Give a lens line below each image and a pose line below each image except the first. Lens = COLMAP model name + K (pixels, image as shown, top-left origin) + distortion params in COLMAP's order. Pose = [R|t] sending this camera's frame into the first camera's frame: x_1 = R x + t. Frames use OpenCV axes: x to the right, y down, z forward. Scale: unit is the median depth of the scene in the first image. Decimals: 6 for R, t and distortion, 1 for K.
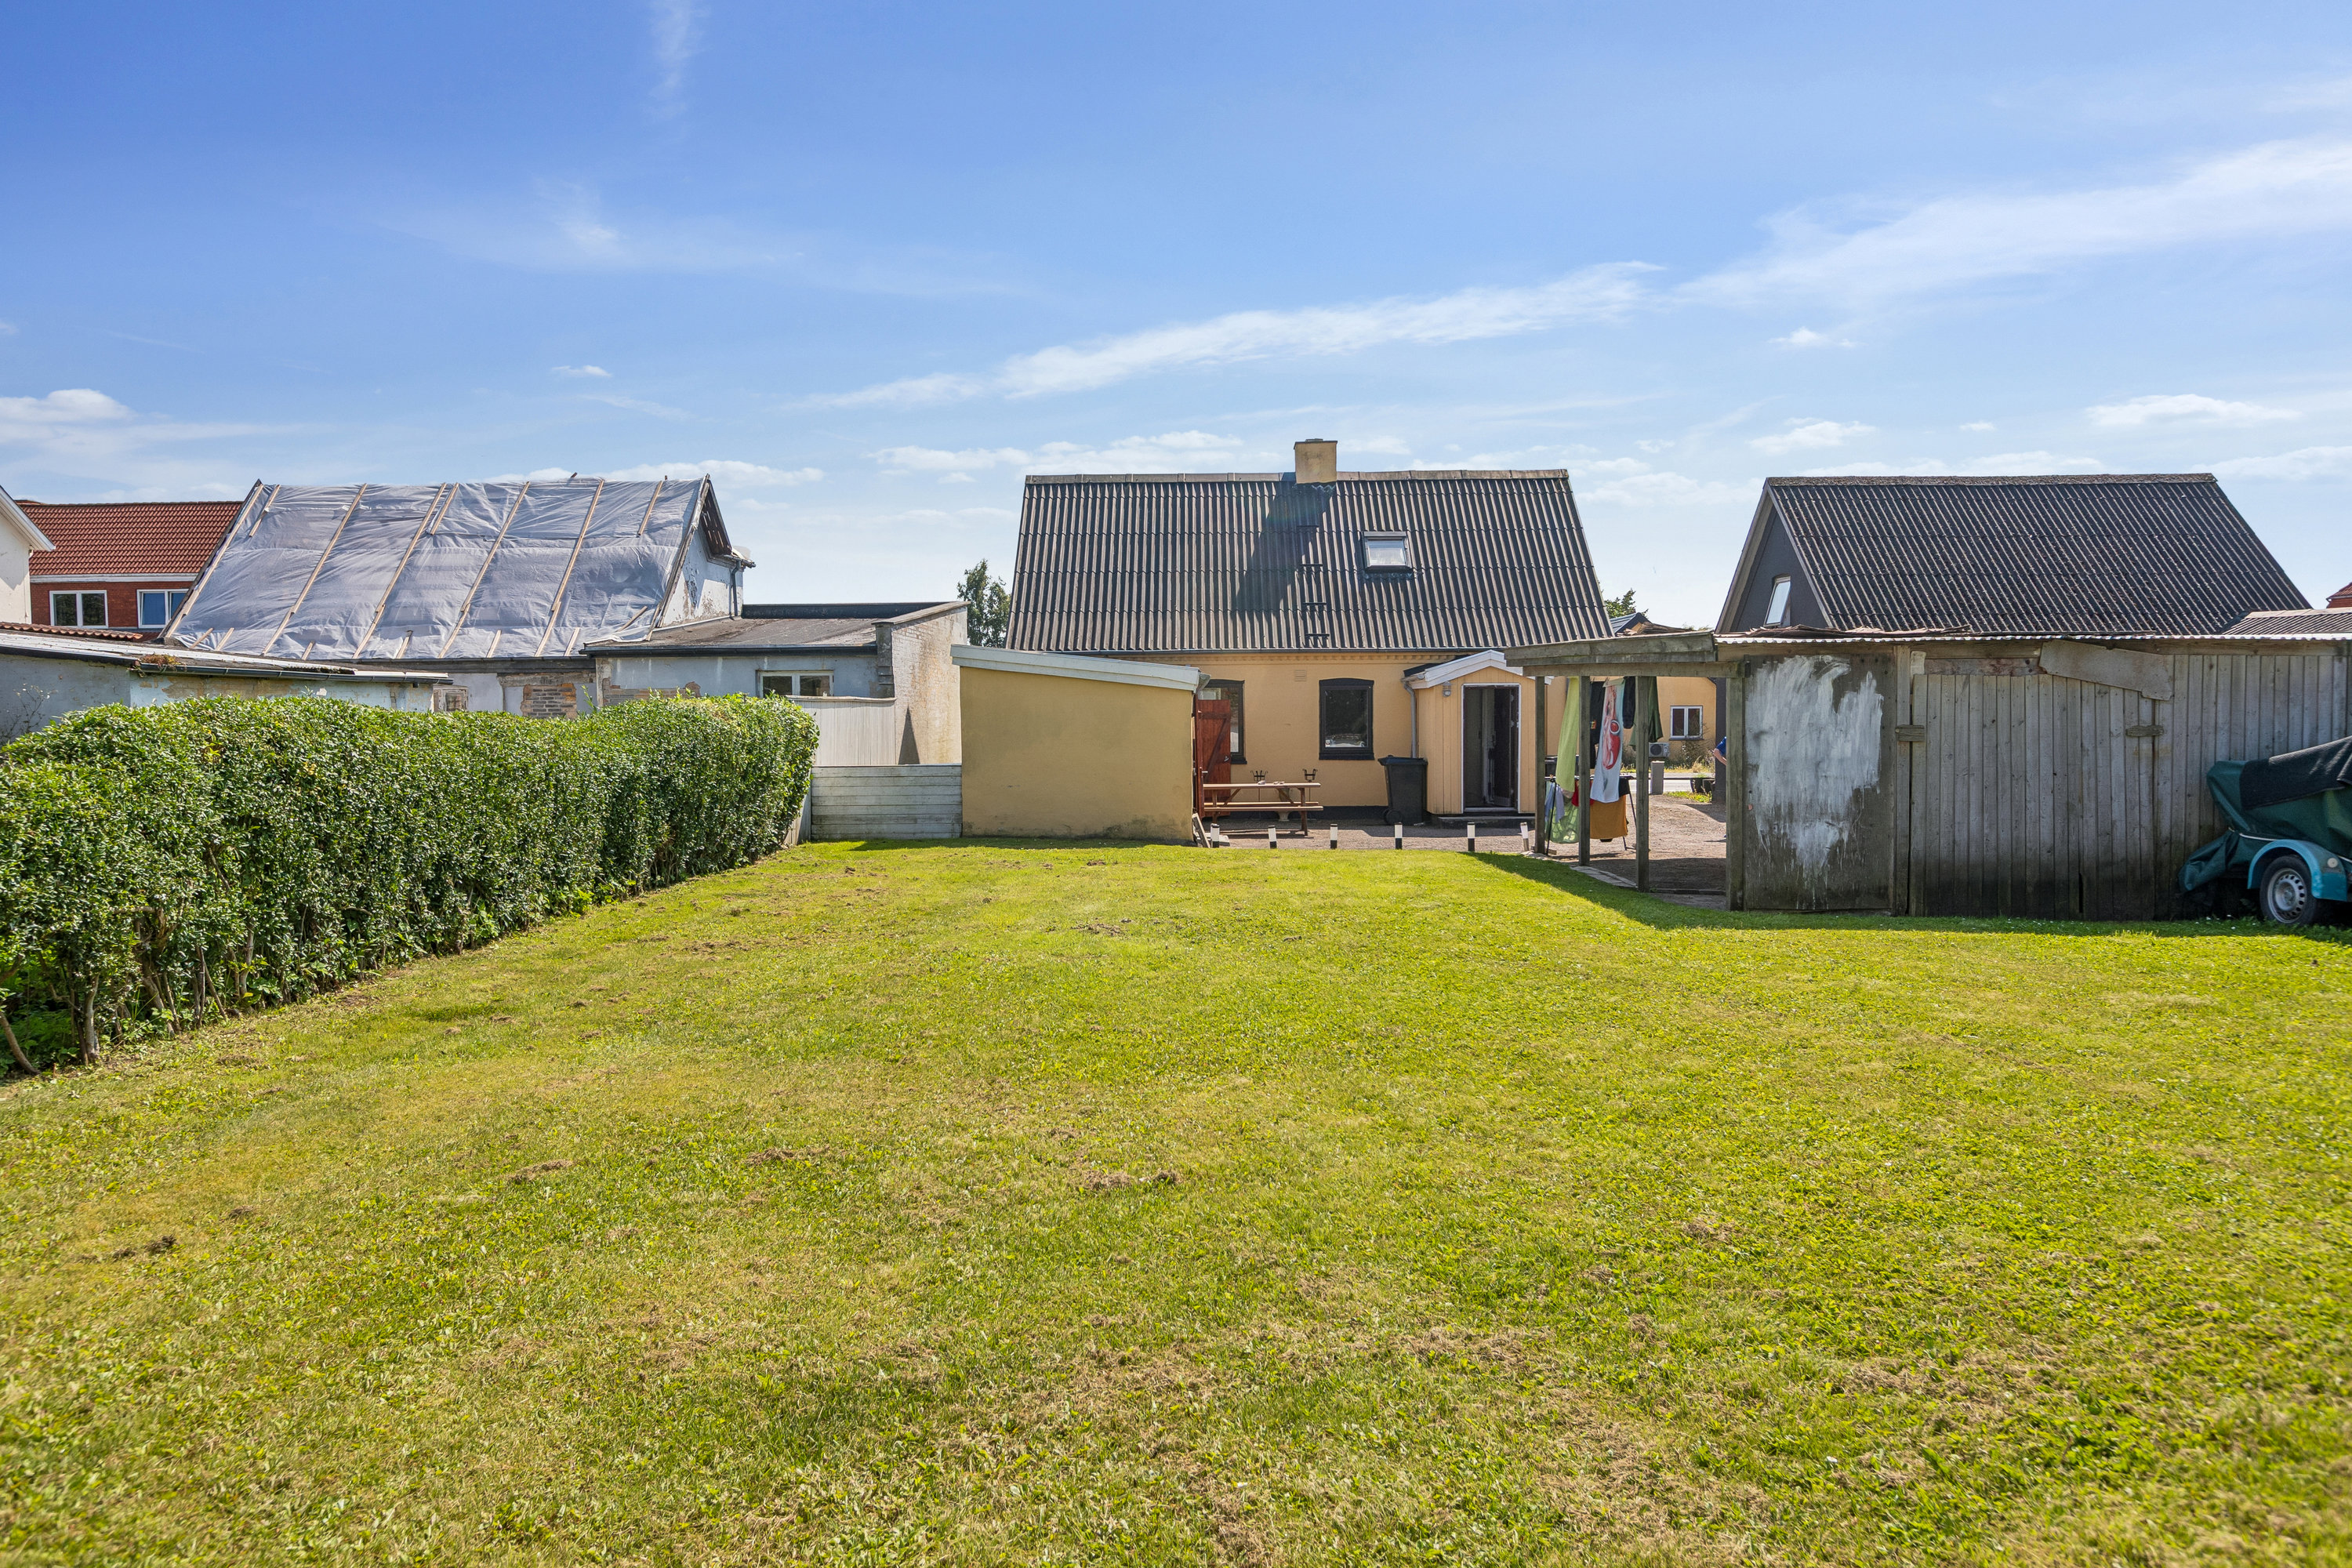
lens RADIAL K [[1565.3, 0, 1165.1], [0, 1565.3, 795.6], [0, 0, 1]] dist [-0.012984, 0.001474]
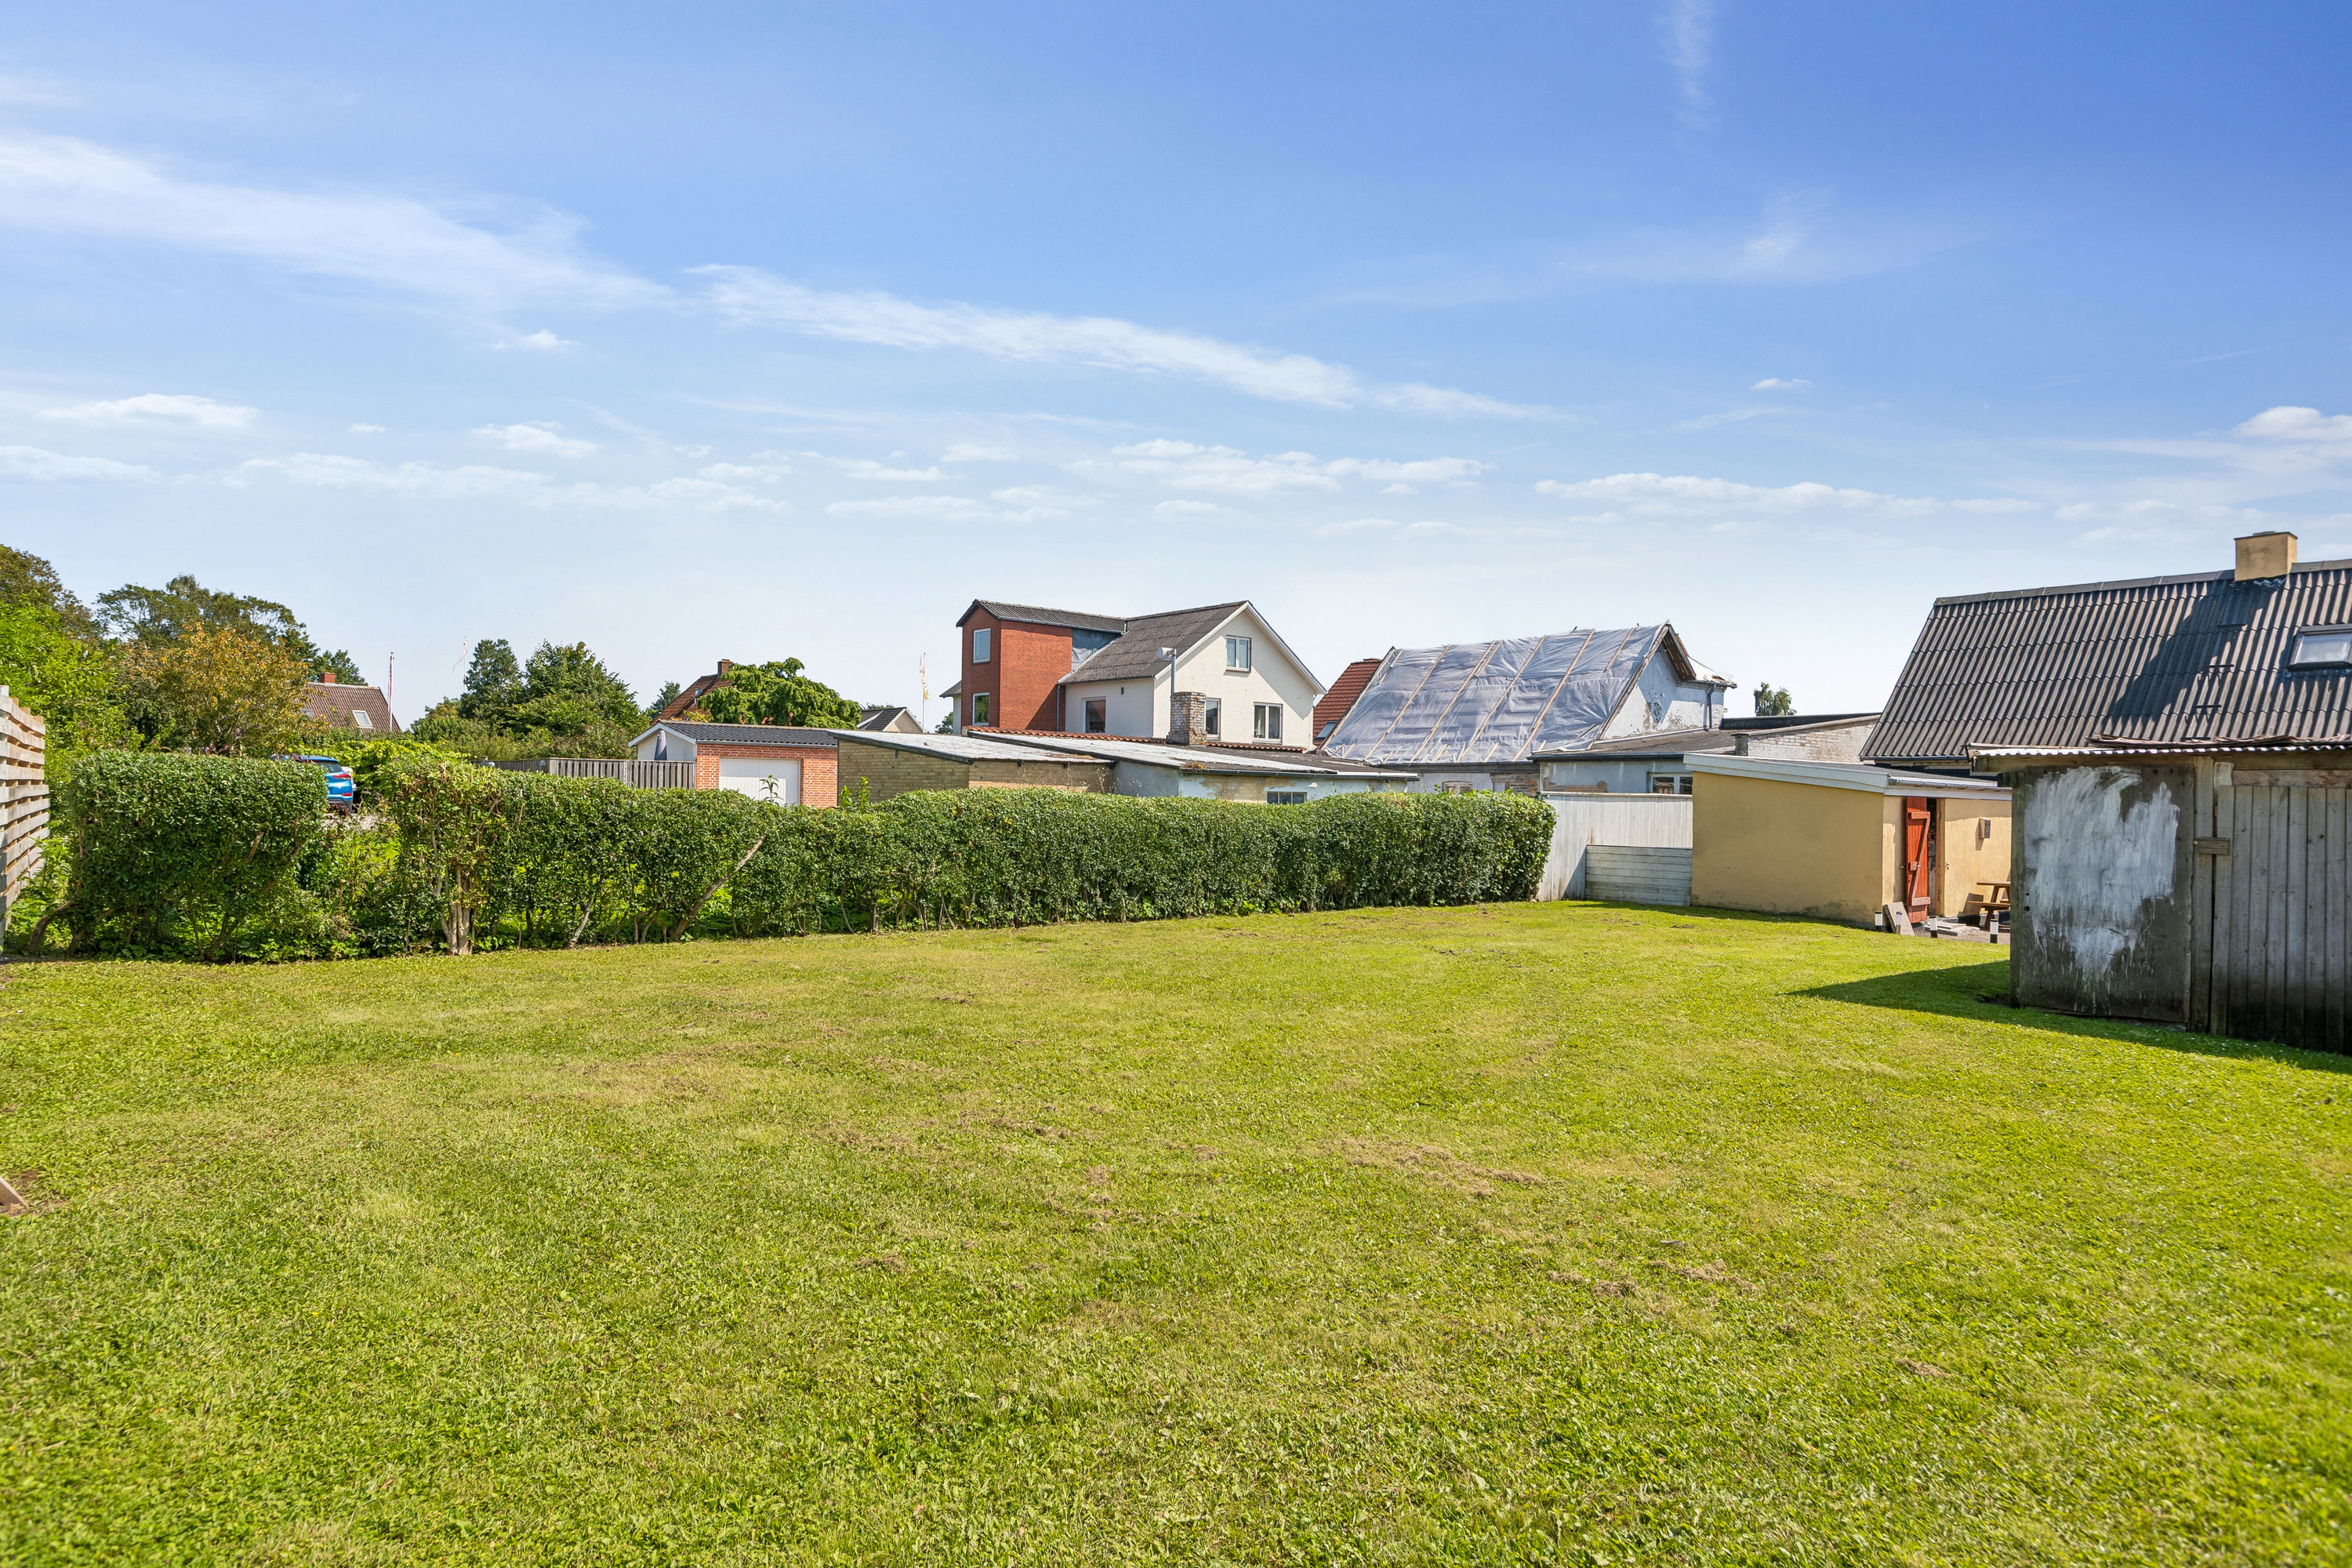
lens RADIAL K [[1323.4, 0, 1168.0], [0, 1323.4, 794.4], [0, 0, 1]] dist [-0.022522, 0.000421]
pose [[0.661454, 0.016481, -0.749805, 0.655308], [-0.061418, 0.997591, -0.032254, -0.005544], [0.747467, 0.067386, 0.660873, -0.031360]]
